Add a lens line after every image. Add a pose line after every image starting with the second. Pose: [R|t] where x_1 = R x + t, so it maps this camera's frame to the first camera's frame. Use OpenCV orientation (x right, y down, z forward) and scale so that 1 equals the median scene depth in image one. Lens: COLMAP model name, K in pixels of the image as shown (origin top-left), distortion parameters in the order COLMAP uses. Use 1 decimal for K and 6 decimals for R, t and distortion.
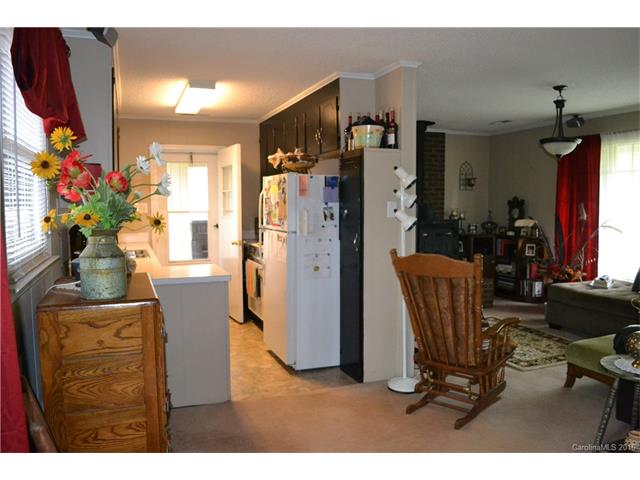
lens RADIAL K [[518.7, 0, 325.2], [0, 518.7, 242.1], [0, 0, 1]] dist [-0.075864, 0.007262]
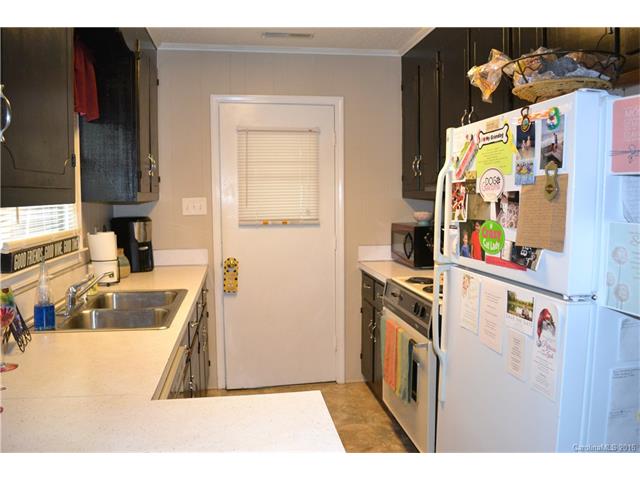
lens RADIAL K [[518.7, 0, 319.7], [0, 518.7, 241.5], [0, 0, 1]] dist [-0.075864, 0.007262]
pose [[0.976955, 0.012595, -0.213075, -0.133758], [-0.011151, 0.999906, 0.007979, -0.046048], [0.213156, -0.005419, 0.977003, 0.624887]]
